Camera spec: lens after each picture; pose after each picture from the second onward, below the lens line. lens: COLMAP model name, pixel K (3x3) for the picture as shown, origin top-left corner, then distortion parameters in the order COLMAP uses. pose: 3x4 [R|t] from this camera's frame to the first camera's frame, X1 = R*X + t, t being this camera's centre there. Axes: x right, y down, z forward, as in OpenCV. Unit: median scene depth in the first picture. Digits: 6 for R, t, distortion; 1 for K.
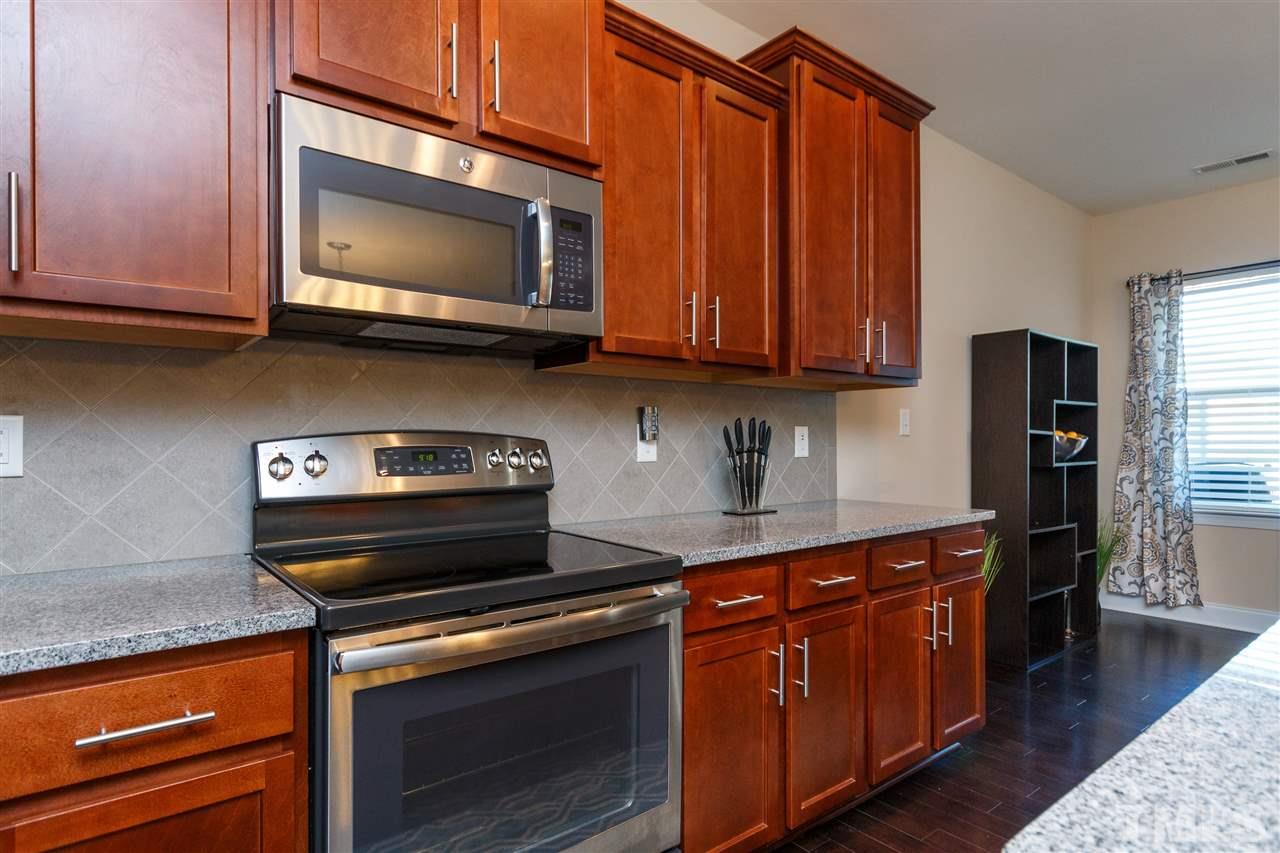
lens RADIAL K [[683.0, 0, 640.0], [0, 683.0, 426.5], [0, 0, 1]] dist [-0.000645, -0.000156]
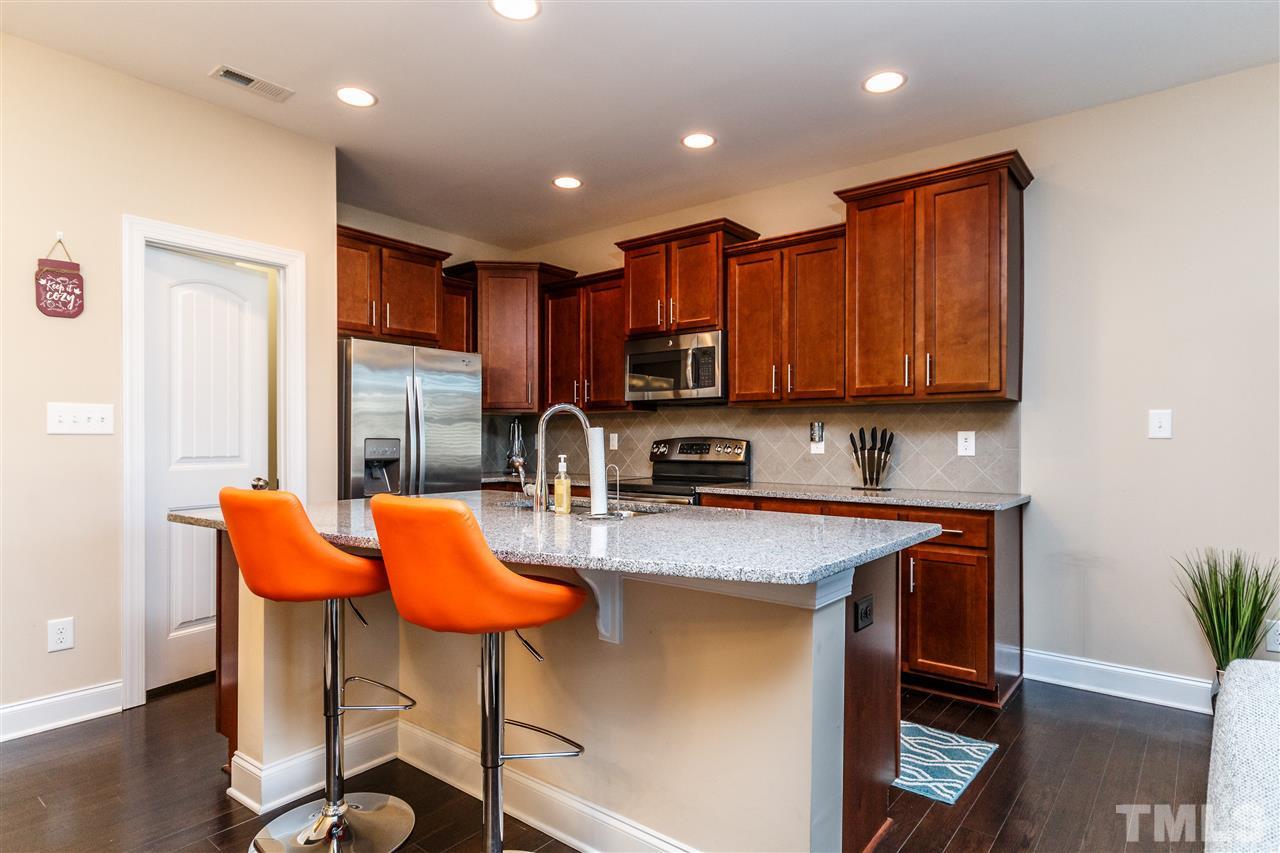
lens RADIAL K [[690.7, 0, 645.9], [0, 690.7, 441.4], [0, 0, 1]] dist [0.001948, -0.000147]
pose [[0.225033, 0.005944, -0.974333, 1.583515], [0.017077, 0.999804, 0.010043, -0.005339], [0.974202, -0.018899, 0.224887, 0.159838]]
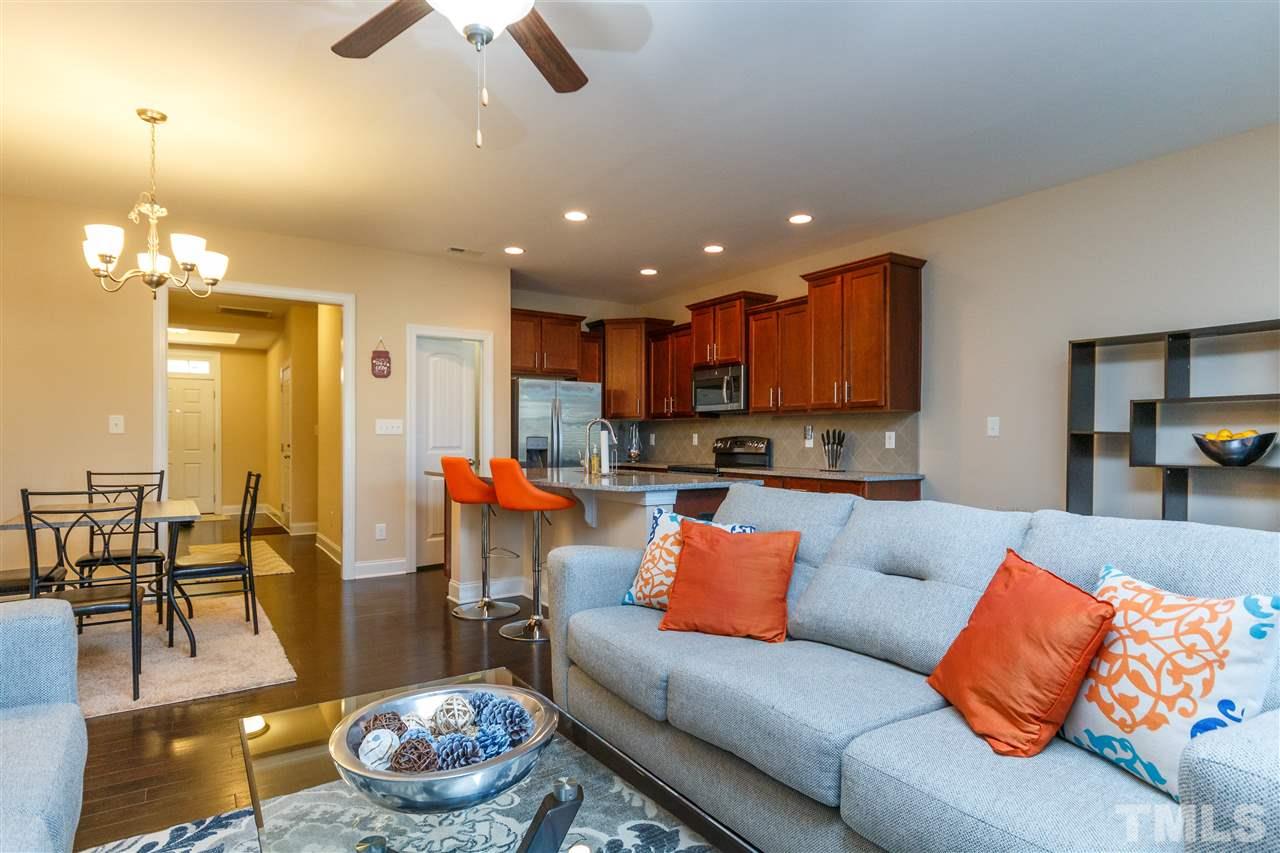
lens RADIAL K [[690.7, 0, 645.9], [0, 690.7, 441.4], [0, 0, 1]] dist [0.001948, -0.000147]
pose [[-0.083229, 0.005916, -0.996513, 2.547314], [0.017843, 0.999831, 0.004446, 0.006343], [0.996371, -0.017410, -0.083320, 0.579633]]
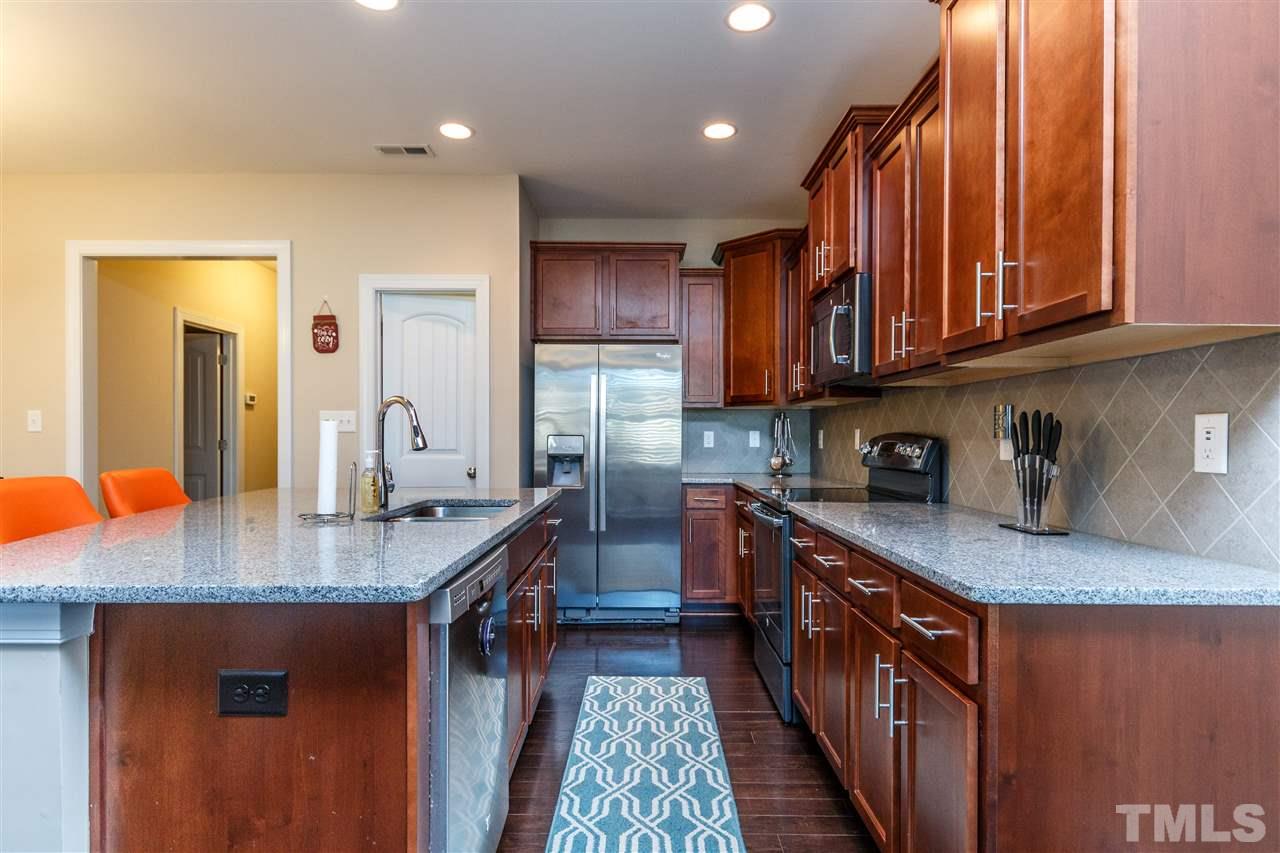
lens RADIAL K [[690.7, 0, 645.9], [0, 690.7, 441.4], [0, 0, 1]] dist [0.001948, -0.000147]
pose [[-0.619529, 0.004898, -0.784958, 1.081376], [0.014119, 0.999888, -0.004905, 0.020260], [0.784846, -0.014122, -0.619529, 1.161186]]
